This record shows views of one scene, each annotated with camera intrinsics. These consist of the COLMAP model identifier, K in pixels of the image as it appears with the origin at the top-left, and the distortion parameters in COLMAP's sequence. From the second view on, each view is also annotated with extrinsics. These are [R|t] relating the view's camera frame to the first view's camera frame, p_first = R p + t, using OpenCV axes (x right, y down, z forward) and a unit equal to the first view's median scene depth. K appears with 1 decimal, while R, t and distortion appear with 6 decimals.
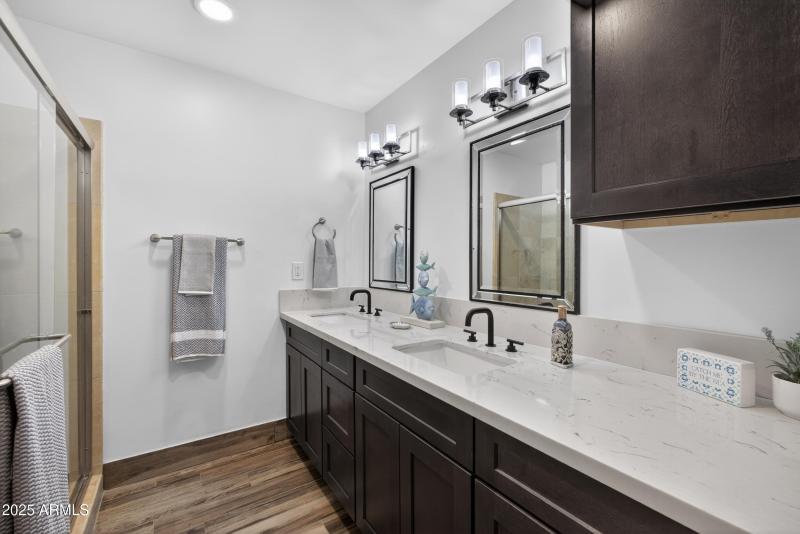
lens RADIAL K [[345.9, 0, 401.4], [0, 345.9, 262.0], [0, 0, 1]] dist [0.001199, 0.000022]
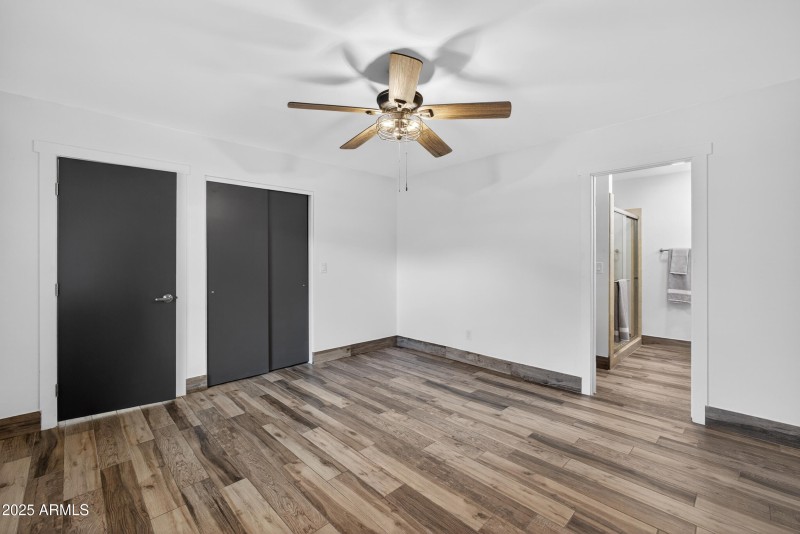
lens RADIAL K [[345.9, 0, 397.9], [0, 345.9, 262.1], [0, 0, 1]] dist [0.001199, 0.000022]
pose [[0.172539, 0.003705, -0.984996, 1.385861], [0.000516, 0.999992, 0.003851, 0.004088], [0.985003, -0.001173, 0.172536, -1.268285]]
